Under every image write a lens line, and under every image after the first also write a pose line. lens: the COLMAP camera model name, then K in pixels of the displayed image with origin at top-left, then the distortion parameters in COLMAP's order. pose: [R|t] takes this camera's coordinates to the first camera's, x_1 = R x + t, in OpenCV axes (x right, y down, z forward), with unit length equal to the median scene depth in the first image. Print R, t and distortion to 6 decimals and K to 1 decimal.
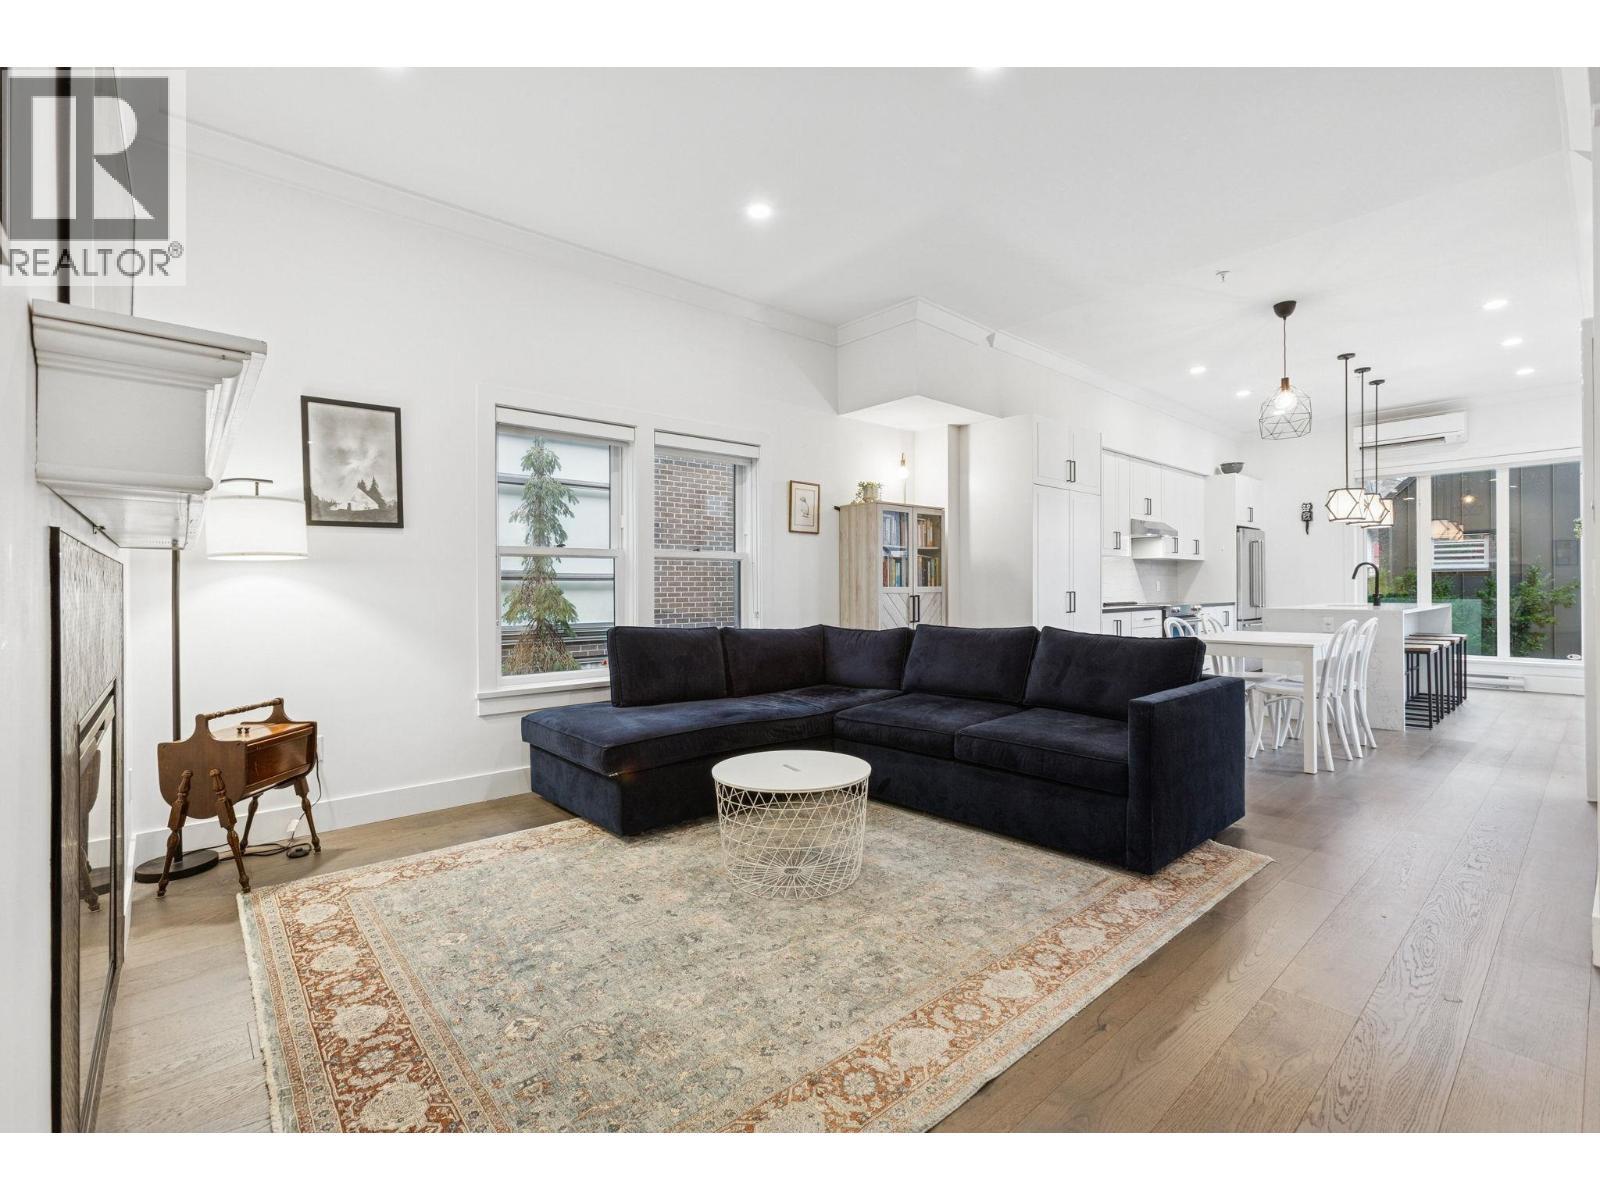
lens RADIAL K [[714.1, 0, 793.8], [0, 714.1, 584.5], [0, 0, 1]] dist [-0.020895, 0.019510]
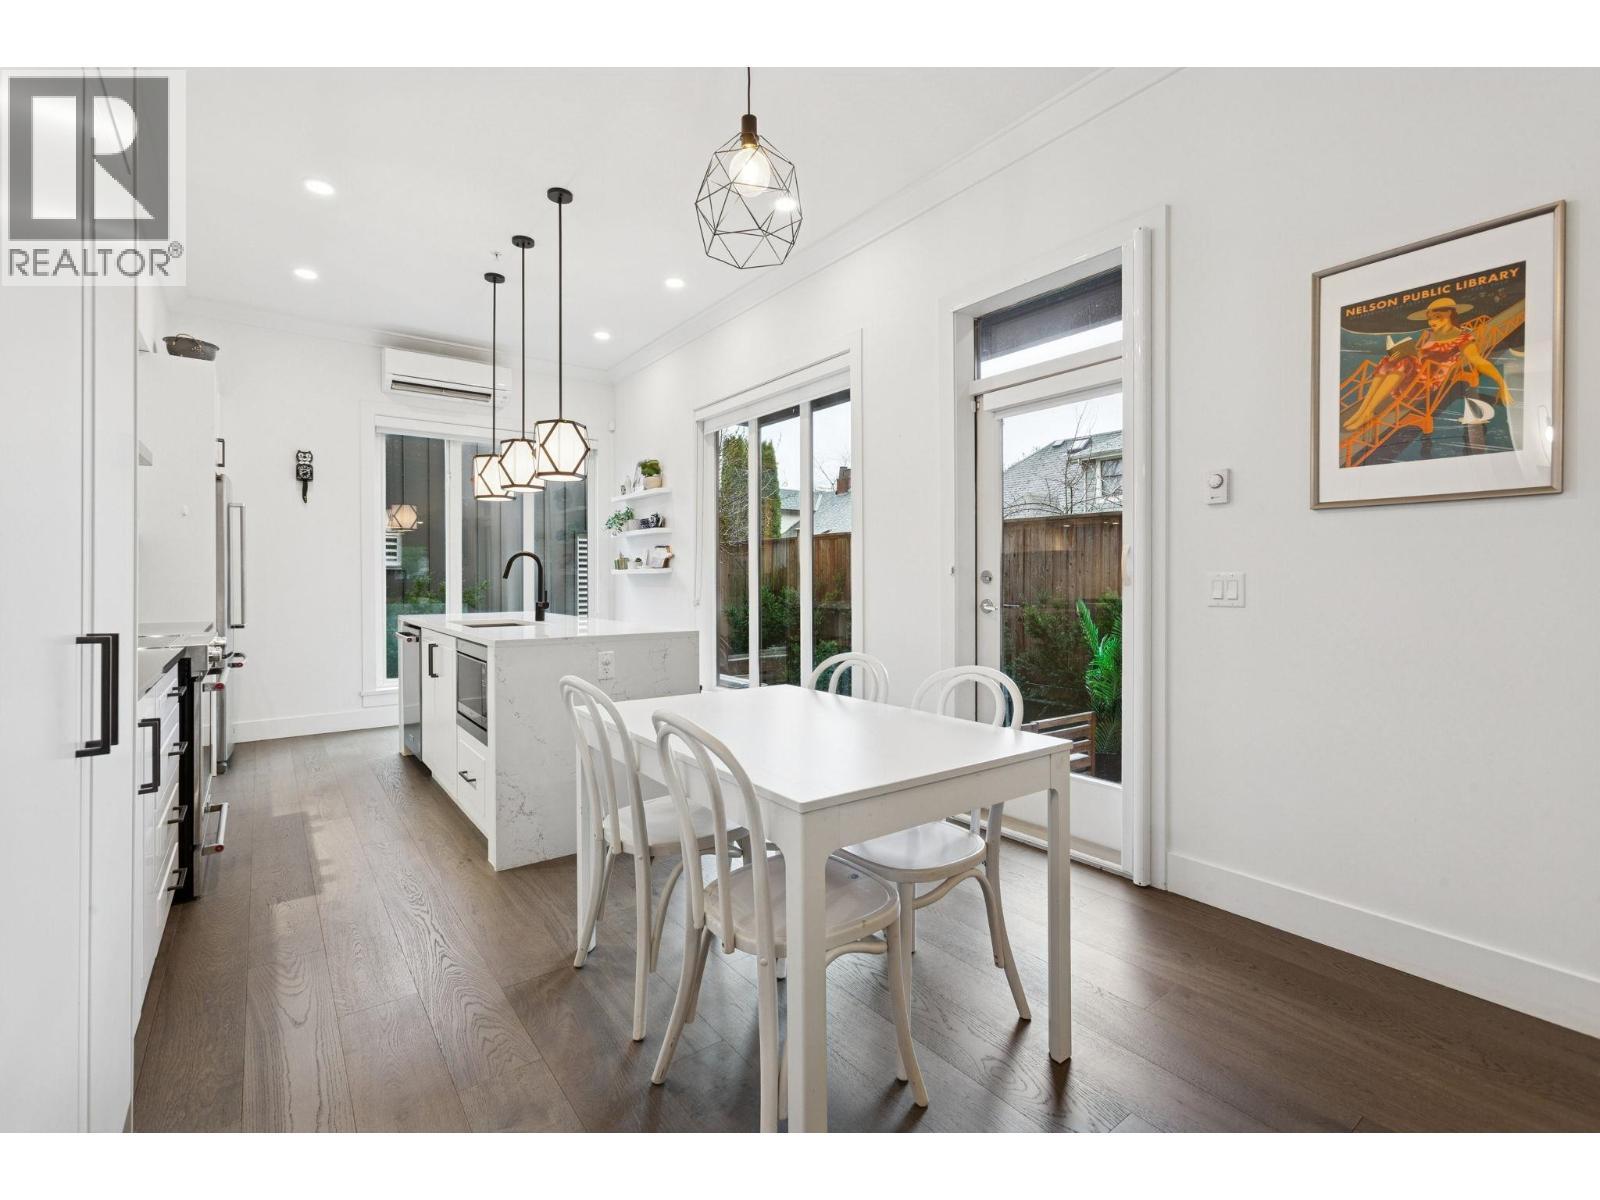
lens RADIAL K [[714.1, 0, 793.8], [0, 714.1, 584.5], [0, 0, 1]] dist [-0.020895, 0.019510]
pose [[0.076127, 0.001072, 0.997098, 0.150289], [-0.003340, 0.999994, -0.000820, -0.001659], [-0.997093, -0.003267, 0.076130, 0.540990]]
